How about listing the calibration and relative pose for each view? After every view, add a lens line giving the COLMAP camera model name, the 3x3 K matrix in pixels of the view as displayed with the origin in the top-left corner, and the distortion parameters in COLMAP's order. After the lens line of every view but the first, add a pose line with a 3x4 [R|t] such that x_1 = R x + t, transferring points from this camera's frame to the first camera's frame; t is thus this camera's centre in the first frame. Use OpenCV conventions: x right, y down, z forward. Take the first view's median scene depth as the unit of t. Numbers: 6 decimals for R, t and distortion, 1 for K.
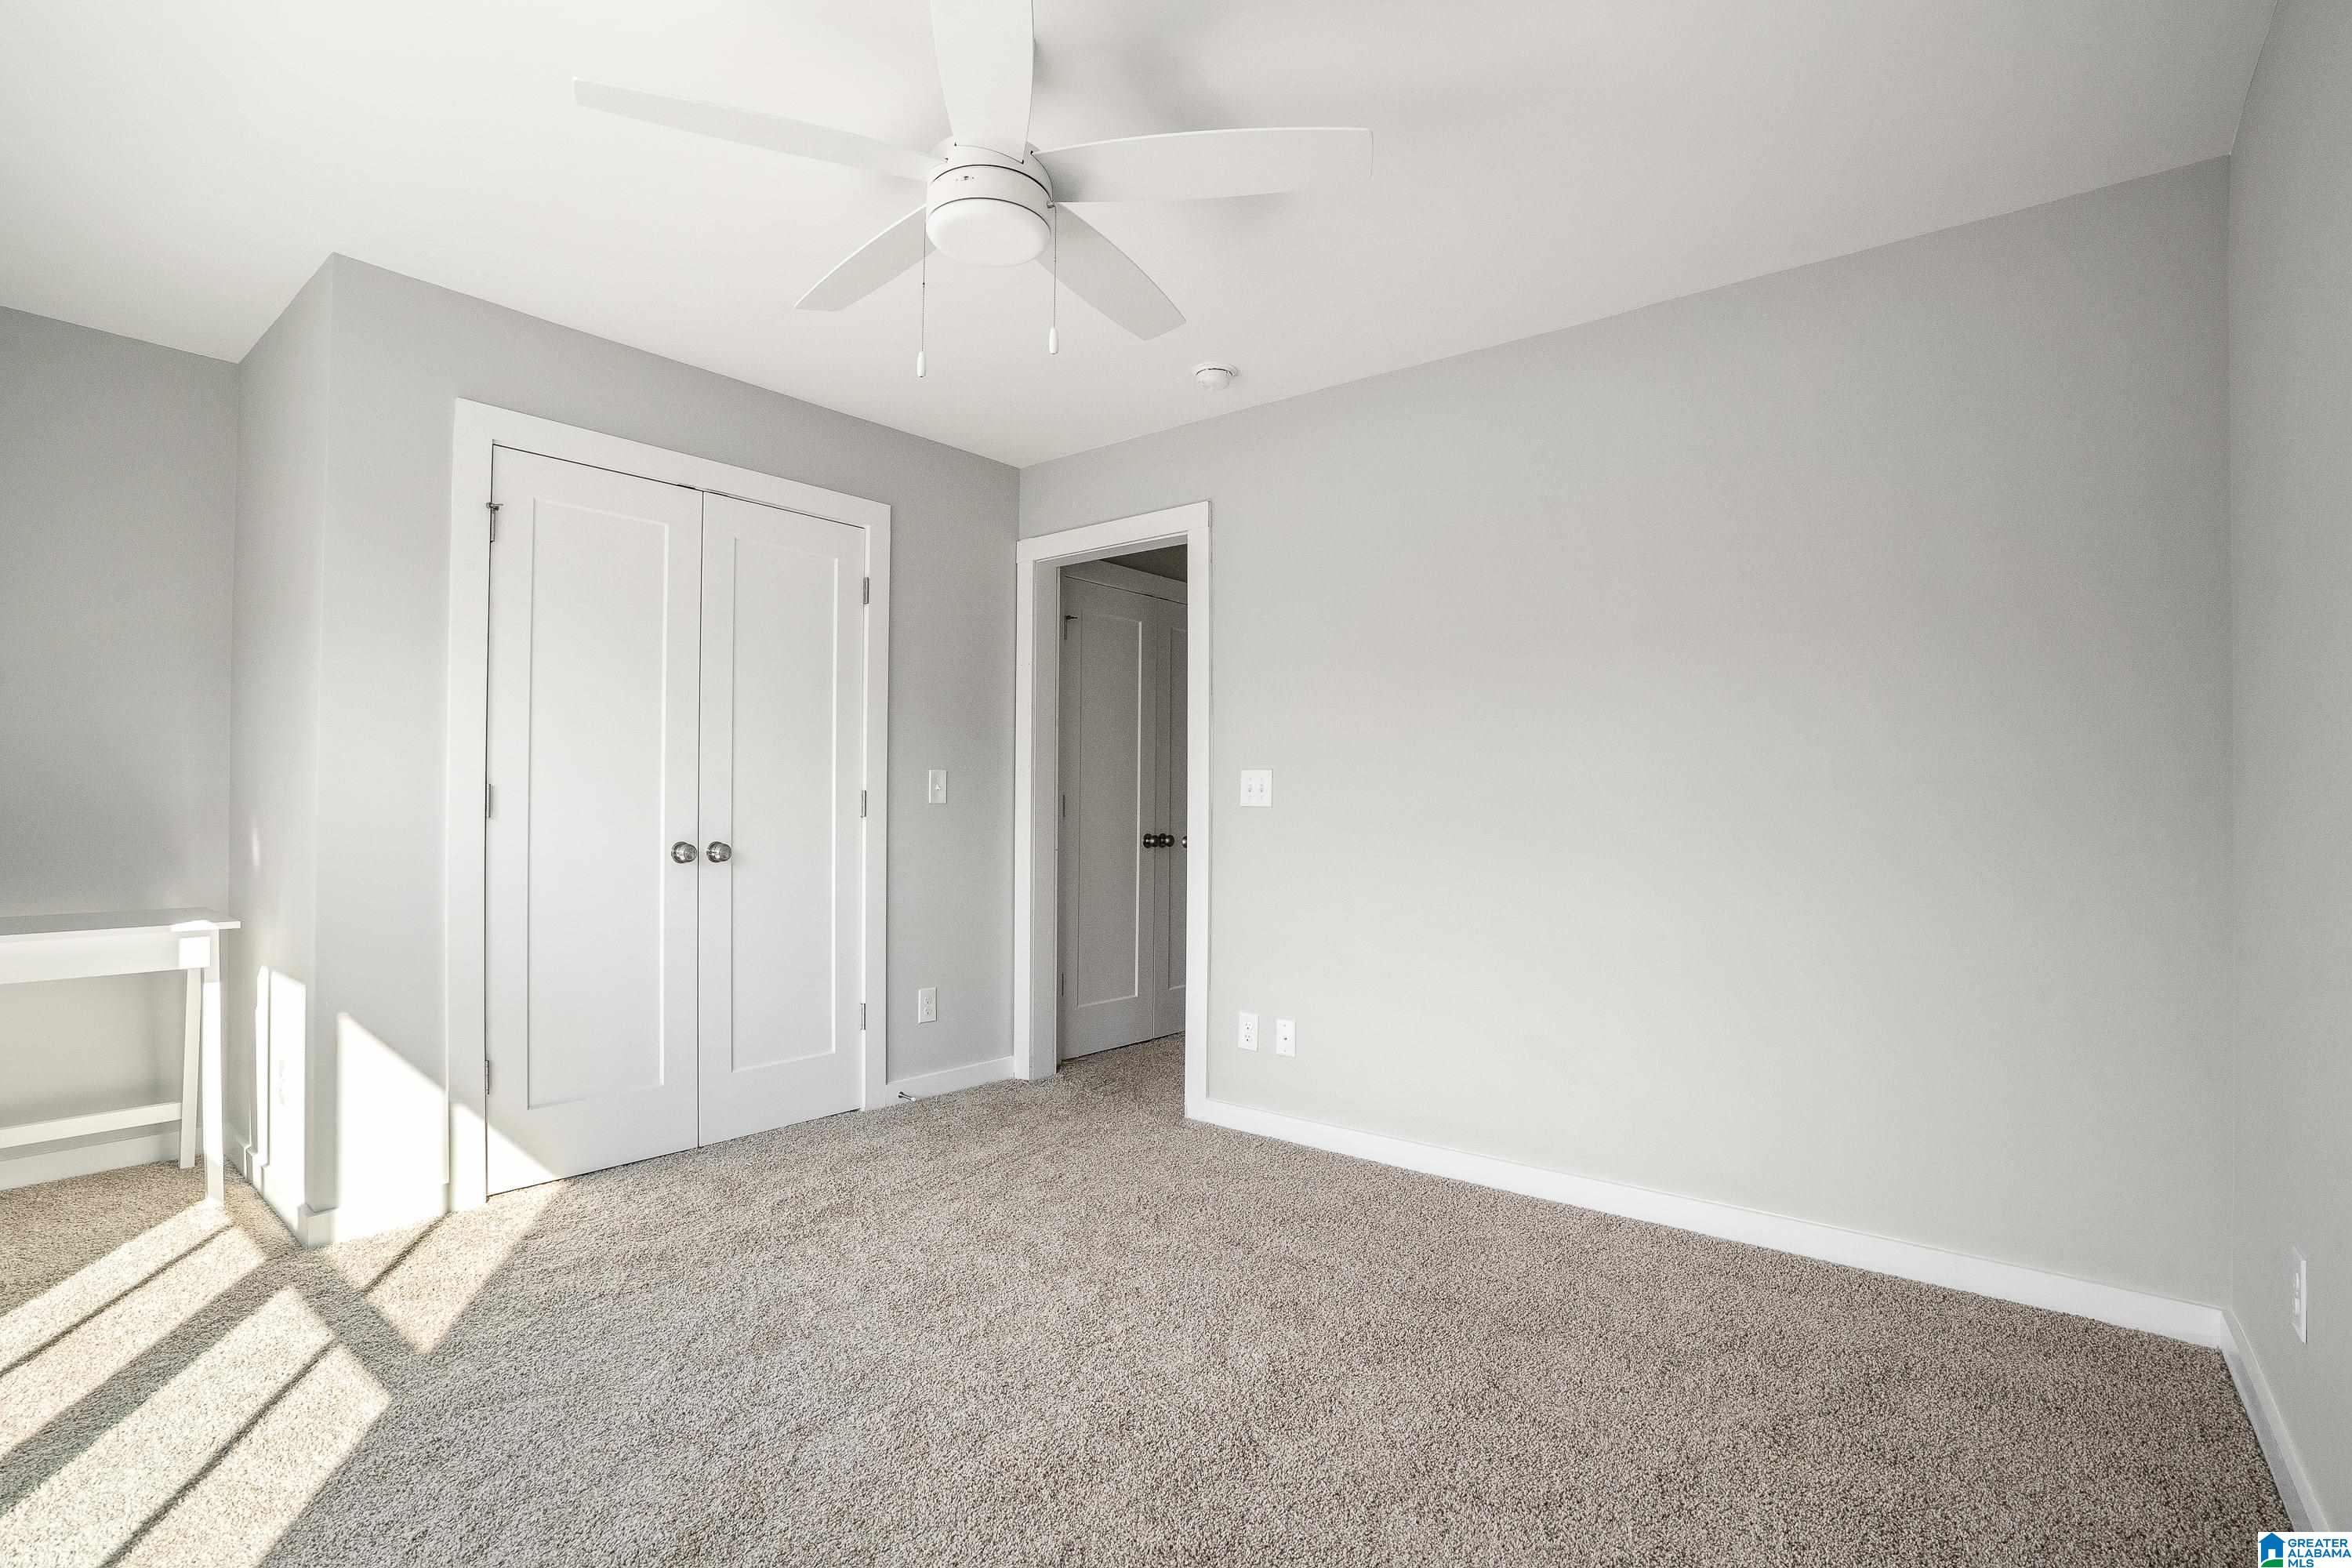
lens RADIAL K [[1149.9, 0, 1165.9], [0, 1149.9, 789.2], [0, 0, 1]] dist [-0.000194, -0.000196]
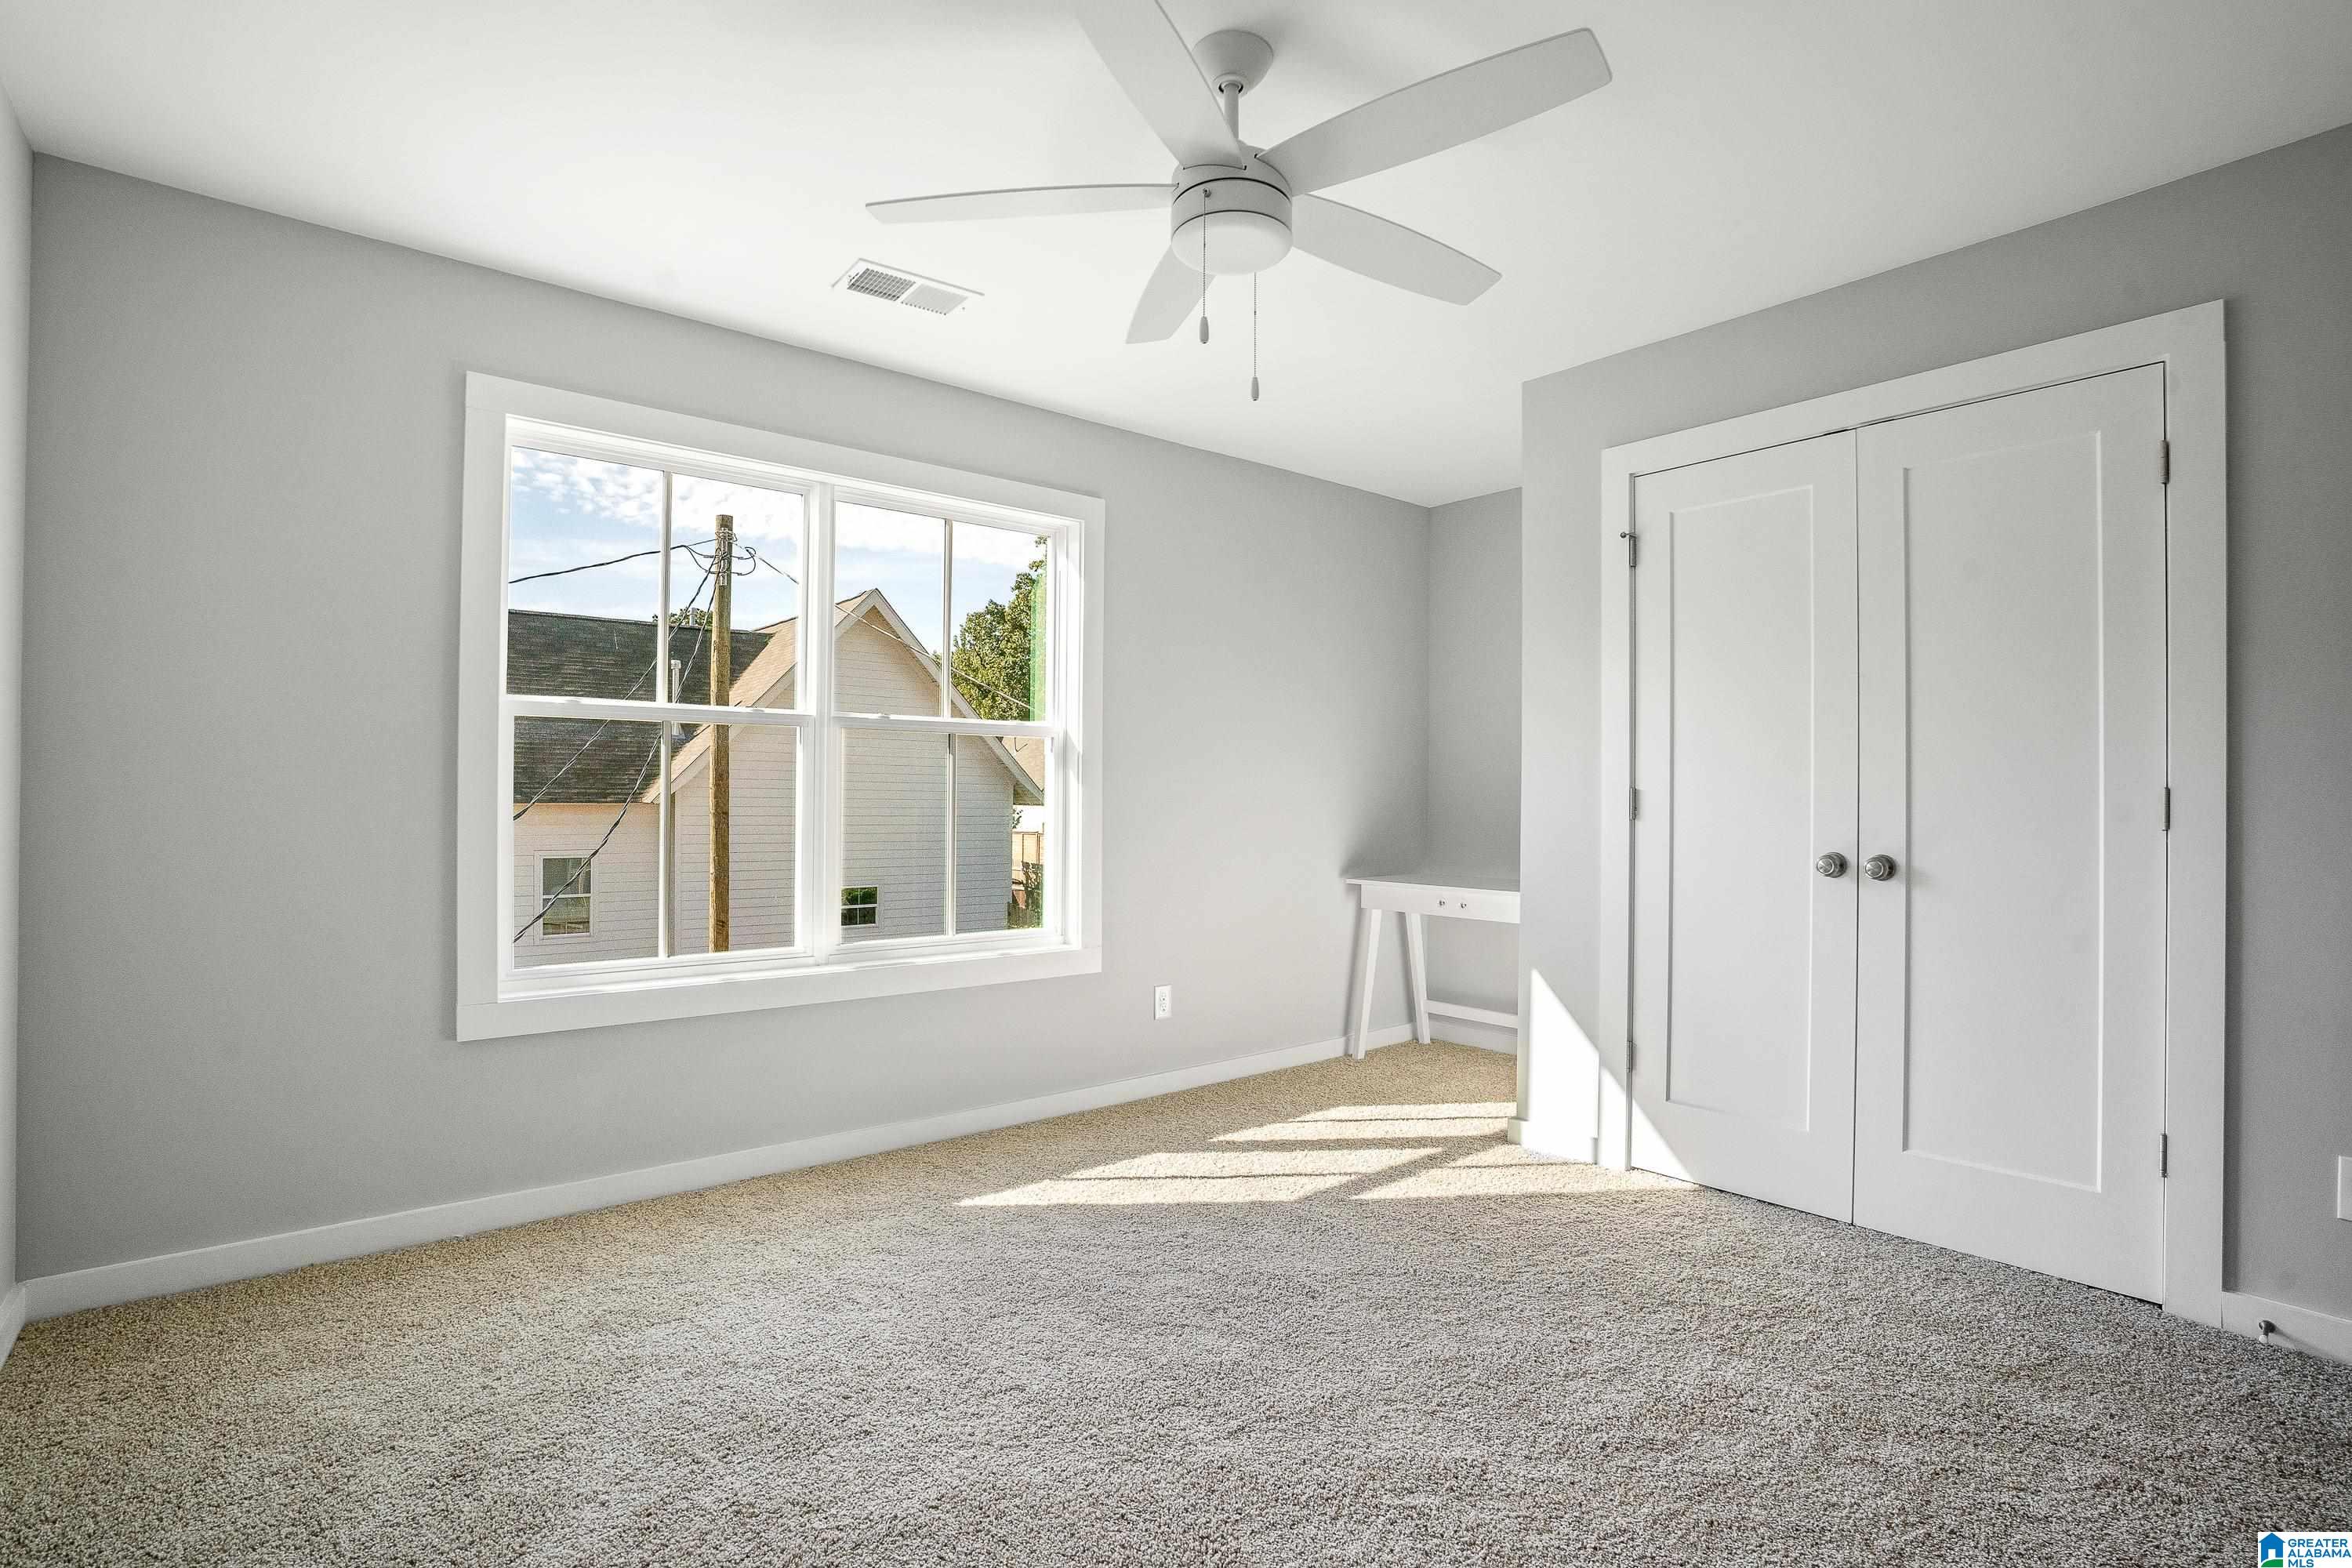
lens RADIAL K [[1149.9, 0, 1165.9], [0, 1149.9, 789.2], [0, 0, 1]] dist [-0.000194, -0.000196]
pose [[-0.186247, -0.020378, -0.982292, 0.568211], [0.001586, 0.999777, -0.021042, 0.018817], [0.982502, -0.005477, -0.186173, 0.766176]]
